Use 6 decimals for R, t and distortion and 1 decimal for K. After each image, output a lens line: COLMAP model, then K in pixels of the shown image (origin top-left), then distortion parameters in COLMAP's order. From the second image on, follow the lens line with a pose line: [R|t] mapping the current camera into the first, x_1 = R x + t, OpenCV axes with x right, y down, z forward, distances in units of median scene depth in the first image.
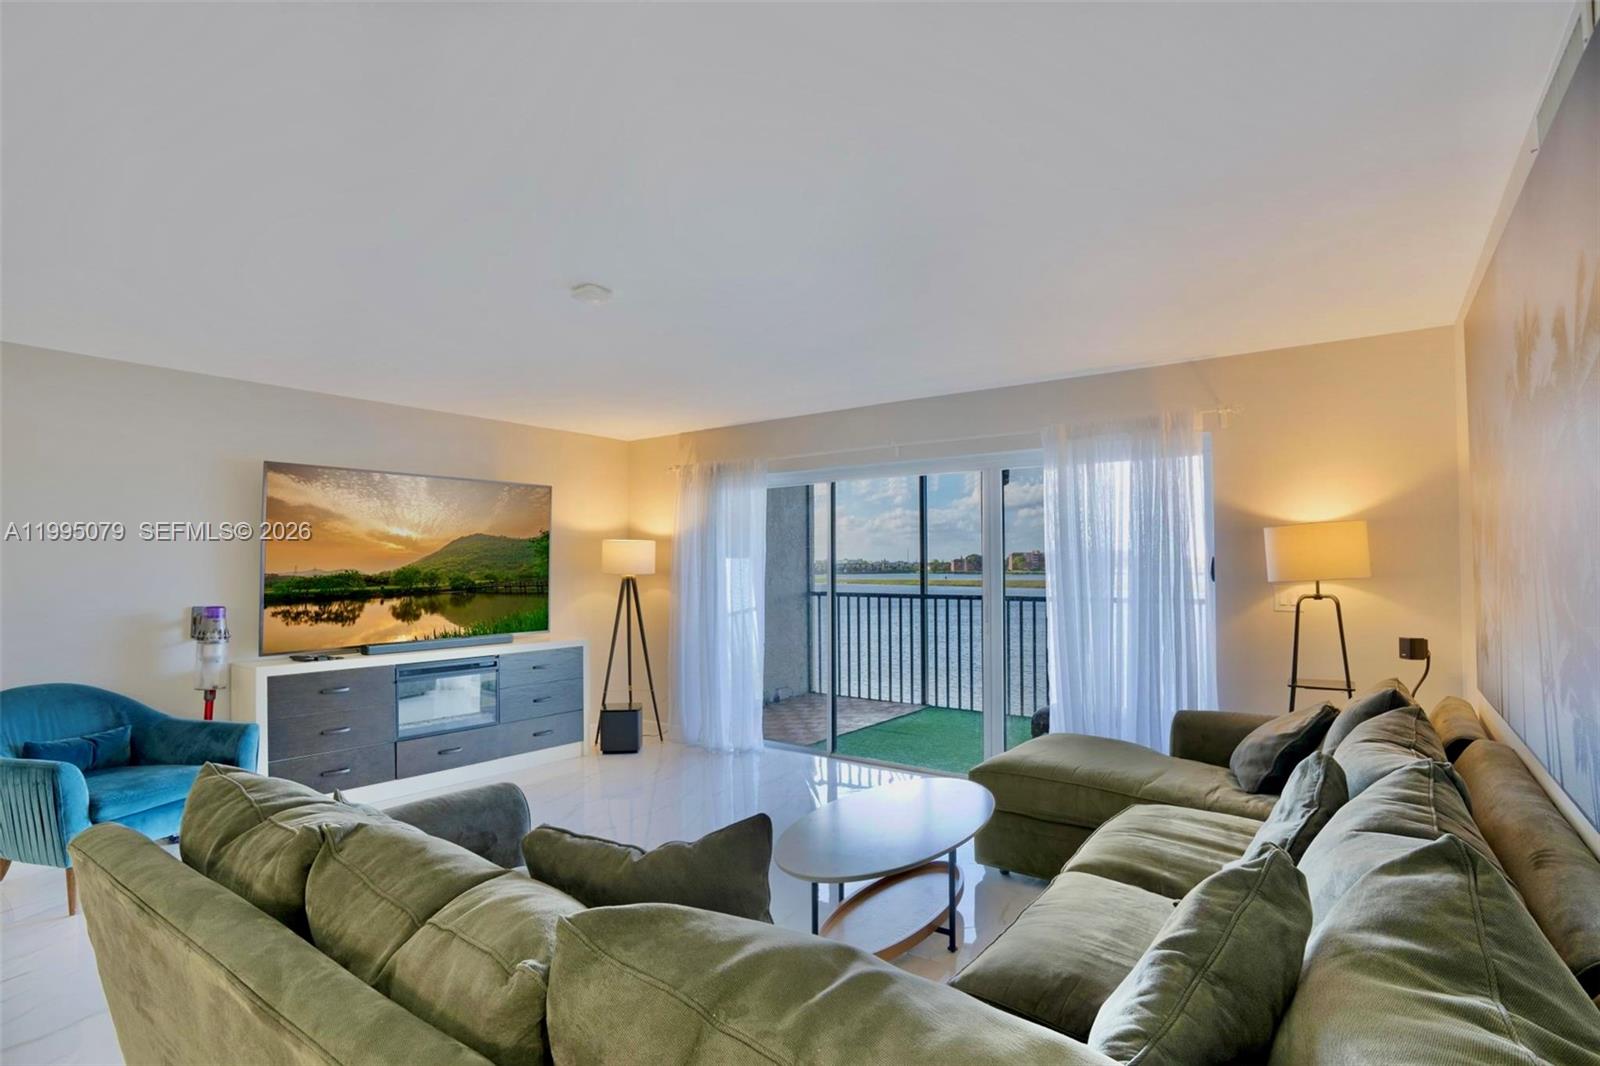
lens RADIAL K [[790.4, 0, 793.2], [0, 790.4, 541.8], [0, 0, 1]] dist [-0.023777, 0.011069]
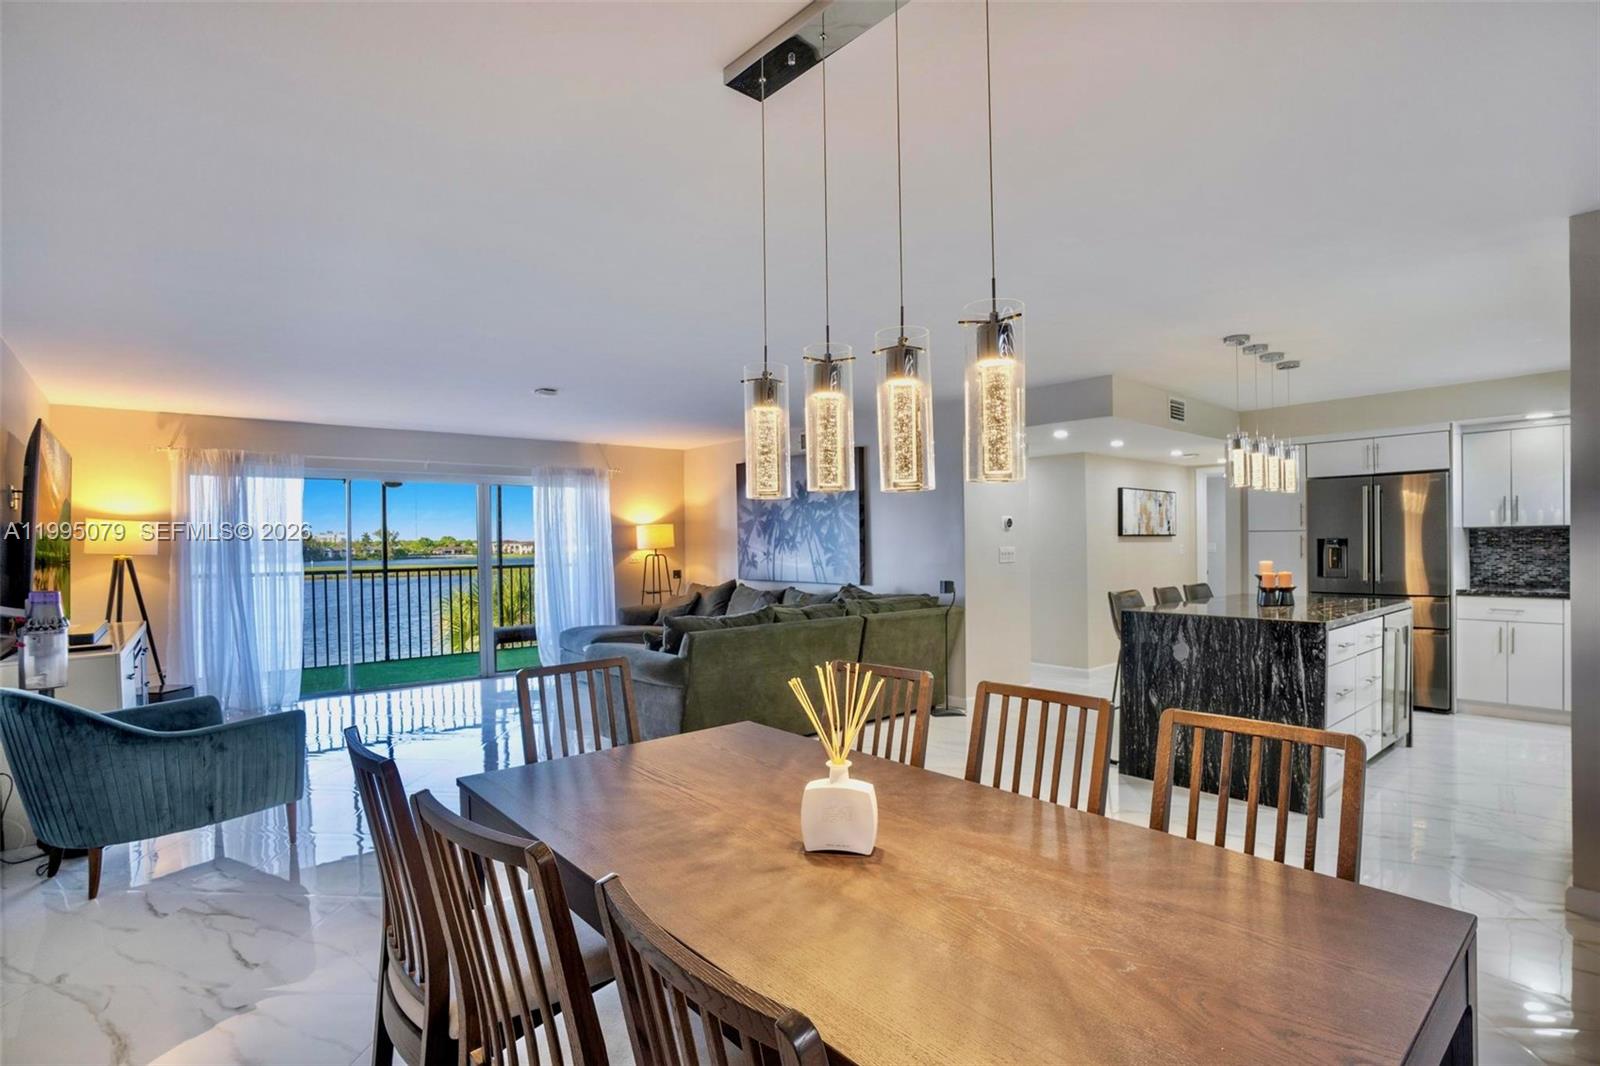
lens RADIAL K [[790.4, 0, 793.2], [0, 790.4, 541.8], [0, 0, 1]] dist [-0.023777, 0.011069]
pose [[0.225434, 0.004997, 0.974246, -1.167351], [-0.007441, 0.999967, -0.003407, 0.024616], [-0.974230, -0.006482, 0.225464, 0.026202]]
